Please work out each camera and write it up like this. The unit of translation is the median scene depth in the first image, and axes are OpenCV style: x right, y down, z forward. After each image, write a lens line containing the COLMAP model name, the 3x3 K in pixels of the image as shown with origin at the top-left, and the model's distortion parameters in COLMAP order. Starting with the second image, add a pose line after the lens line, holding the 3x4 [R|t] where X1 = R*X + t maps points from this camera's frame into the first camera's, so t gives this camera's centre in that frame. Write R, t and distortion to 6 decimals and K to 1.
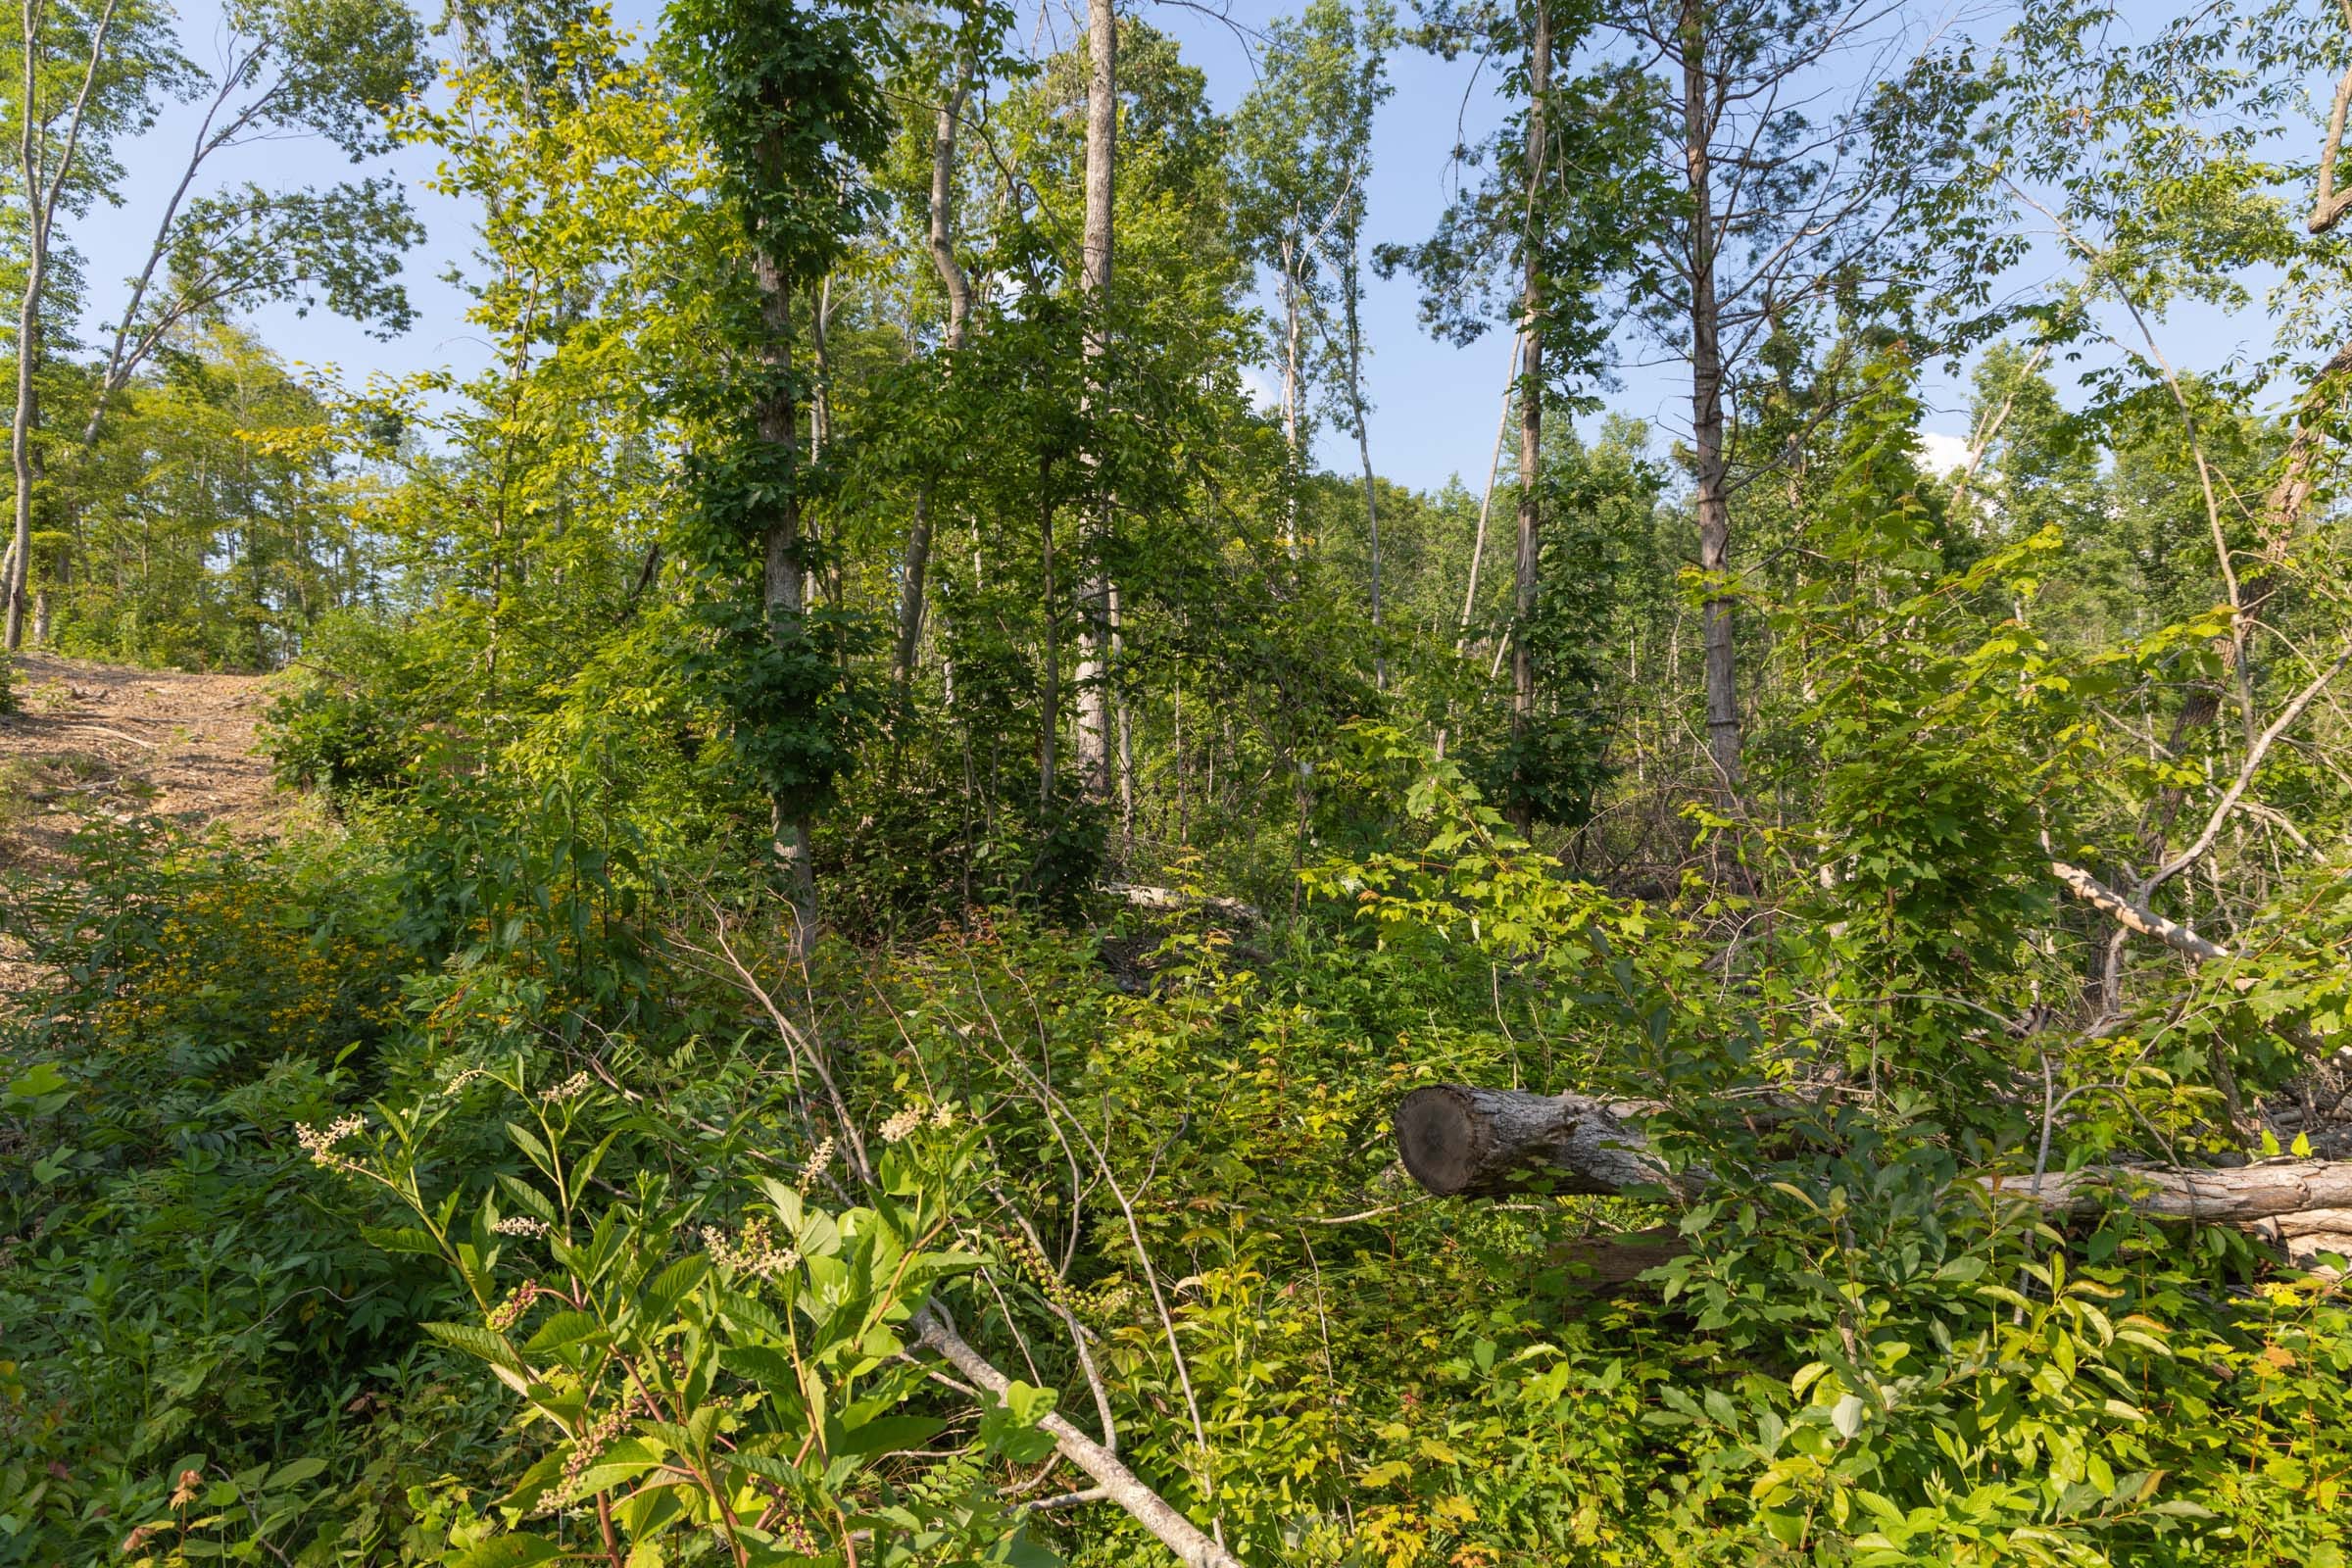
lens RADIAL K [[1585.8, 0, 1182.3], [0, 1585.8, 777.0], [0, 0, 1]] dist [0.010933, 0.004404]
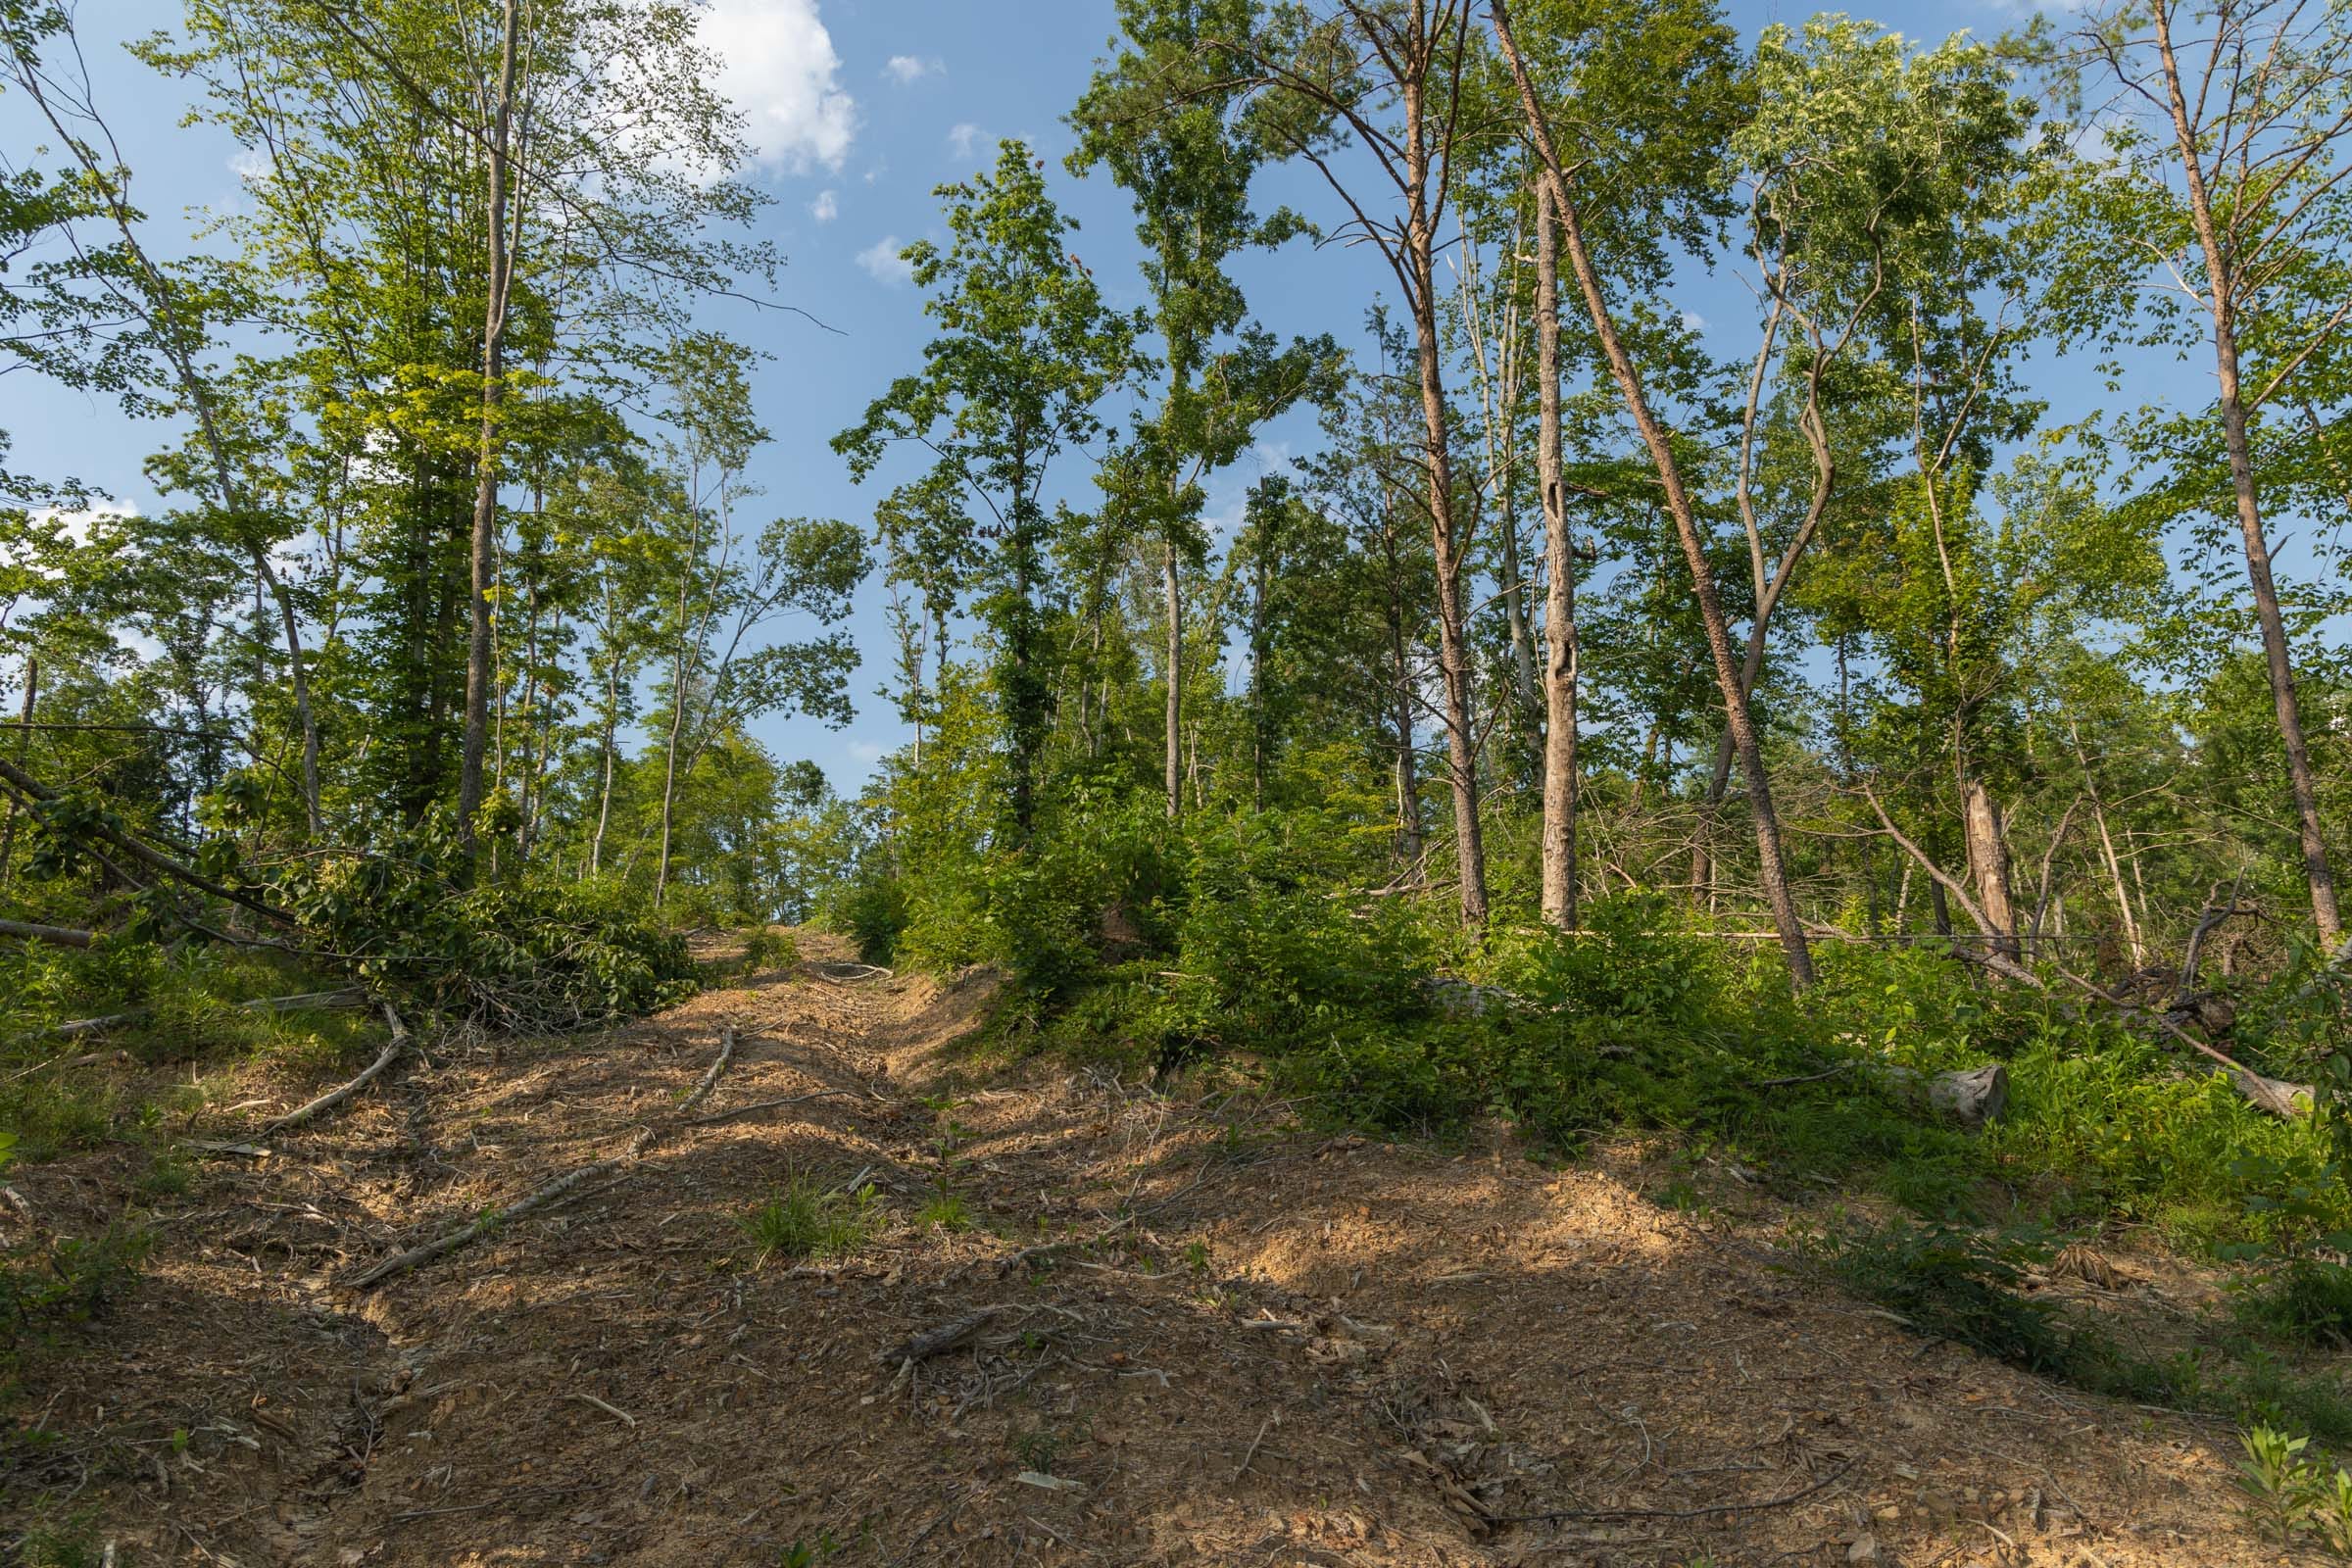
lens RADIAL K [[1585.8, 0, 1183.0], [0, 1585.8, 777.3], [0, 0, 1]] dist [0.010933, 0.004404]
pose [[0.978494, -0.057389, -0.198133, 0.138743], [0.018498, 0.981061, -0.192811, 0.078173], [0.205446, 0.185000, 0.961024, -0.426046]]
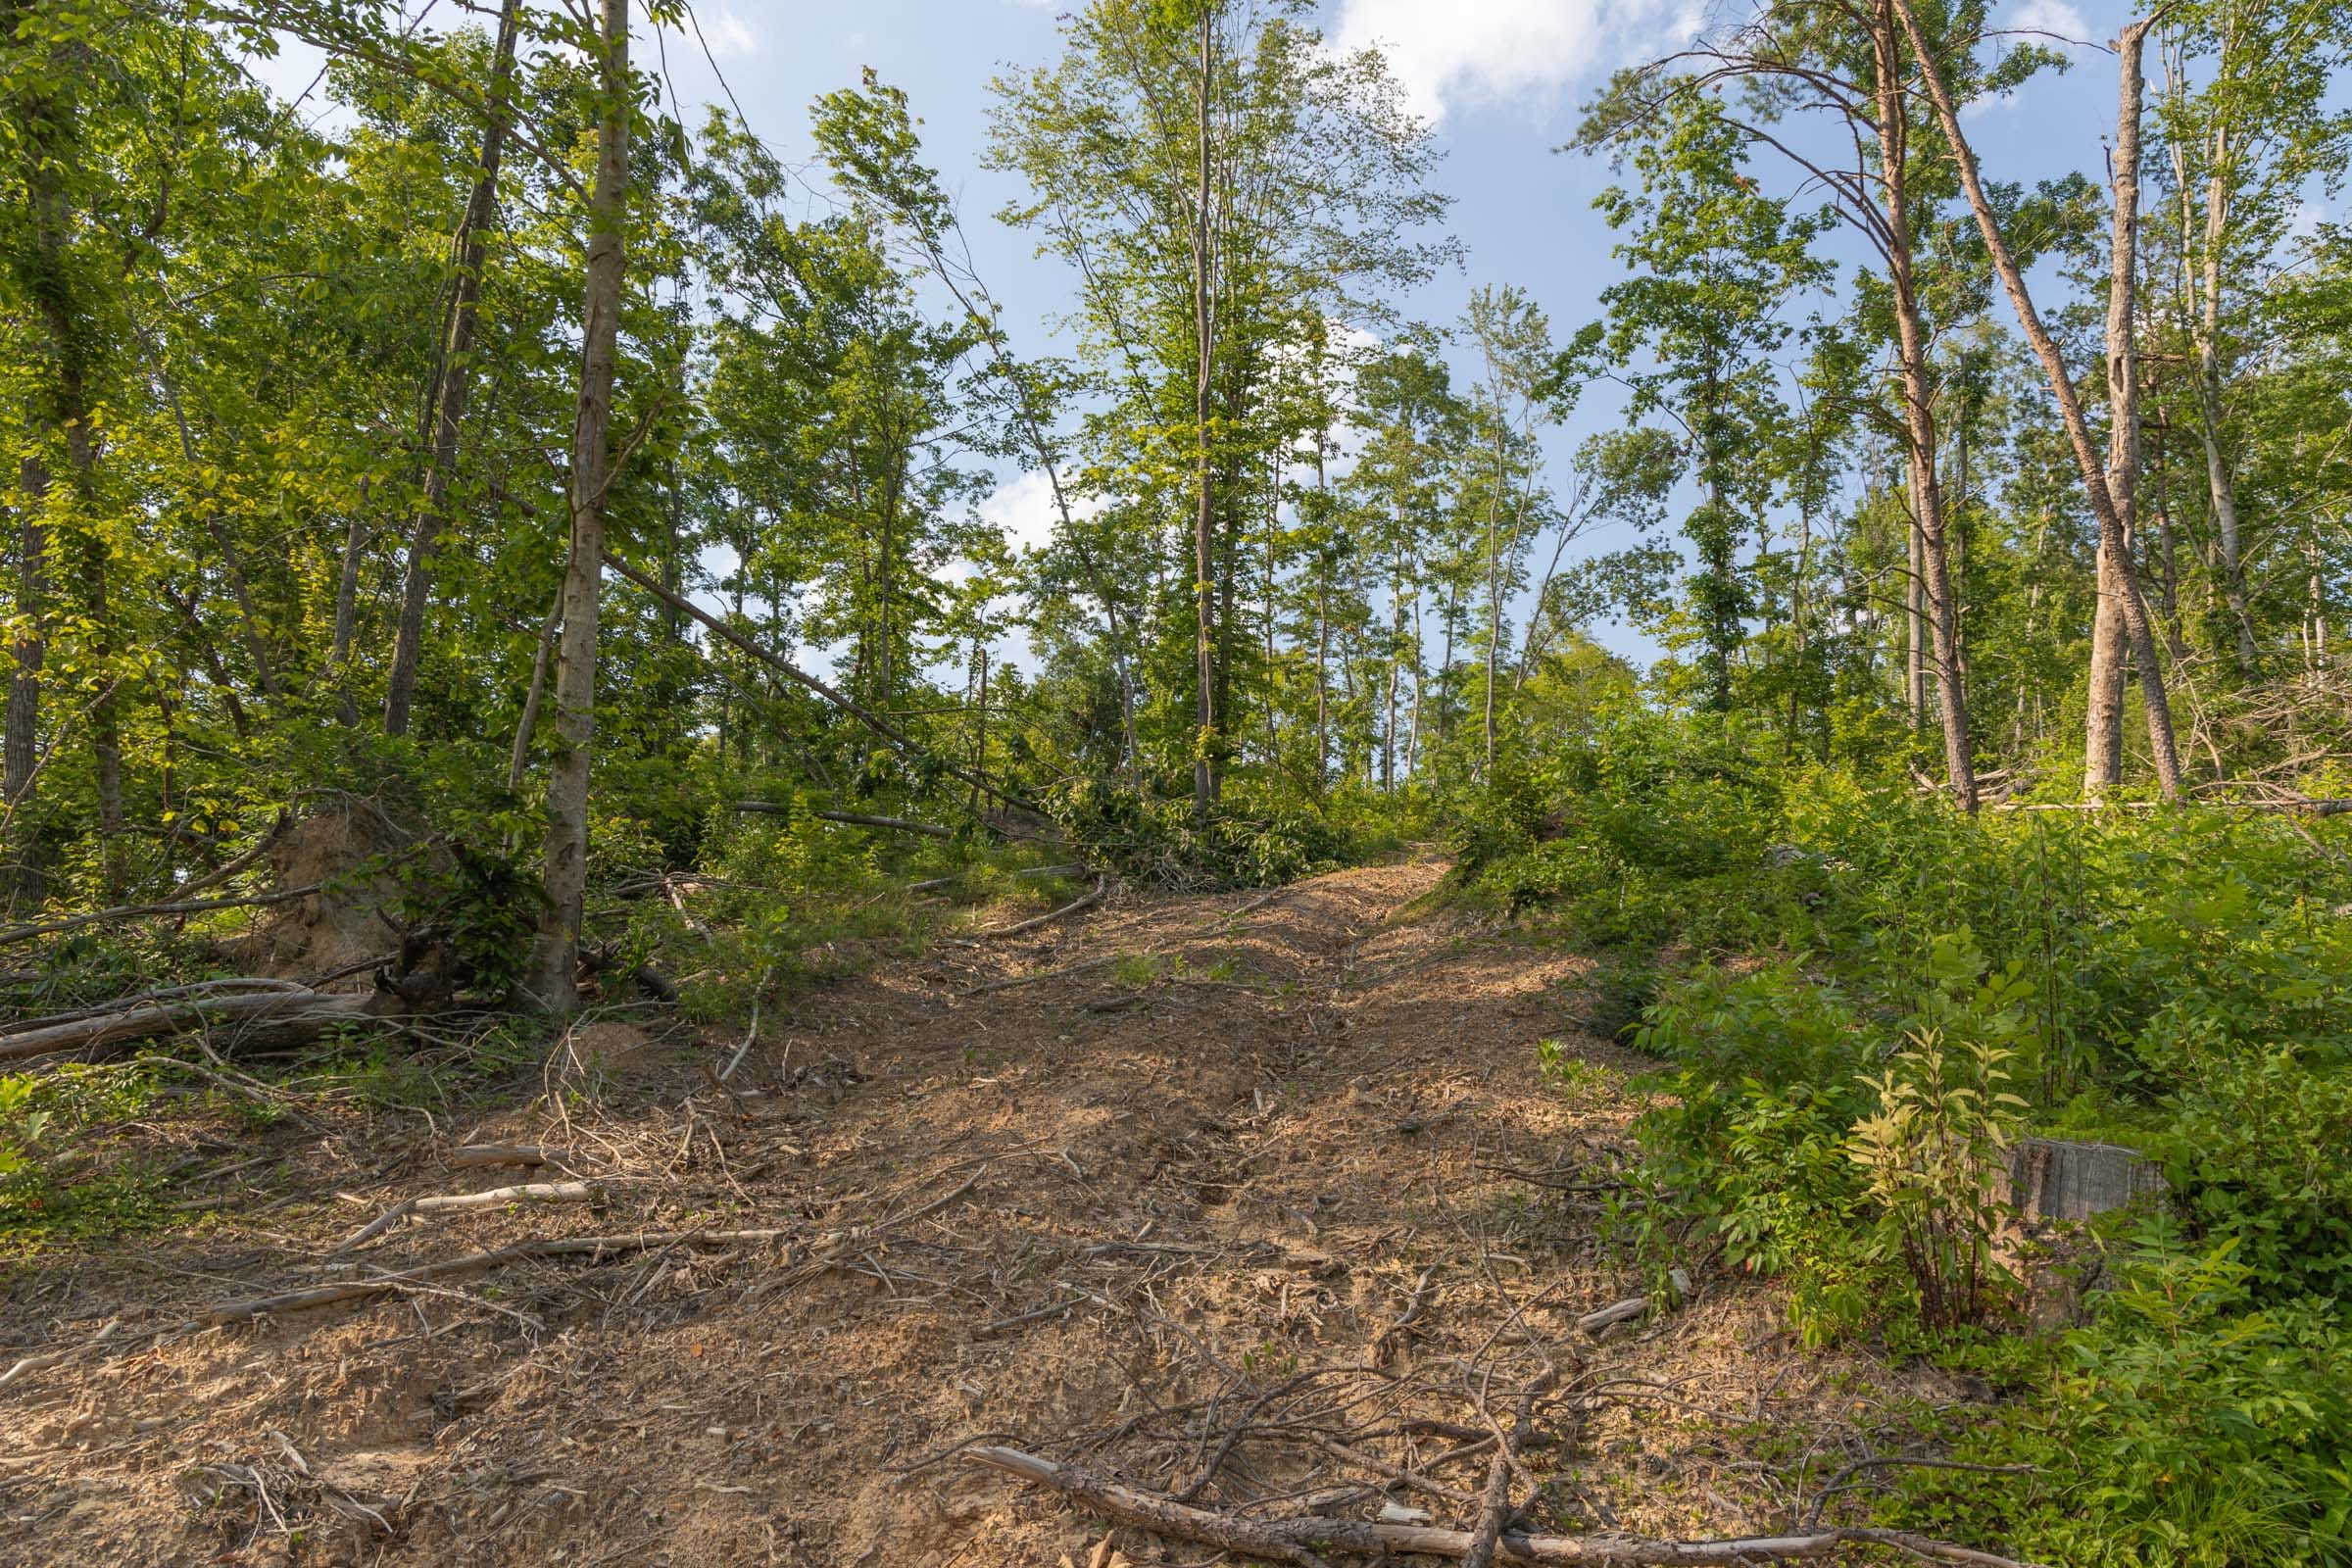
lens RADIAL K [[1585.8, 0, 1186.2], [0, 1585.8, 775.7], [0, 0, 1]] dist [0.010933, 0.004404]
pose [[0.719803, -0.081296, -0.689401, 0.255211], [-0.014628, 0.991122, -0.132148, 0.090518], [0.694024, 0.105205, 0.712224, -0.472842]]
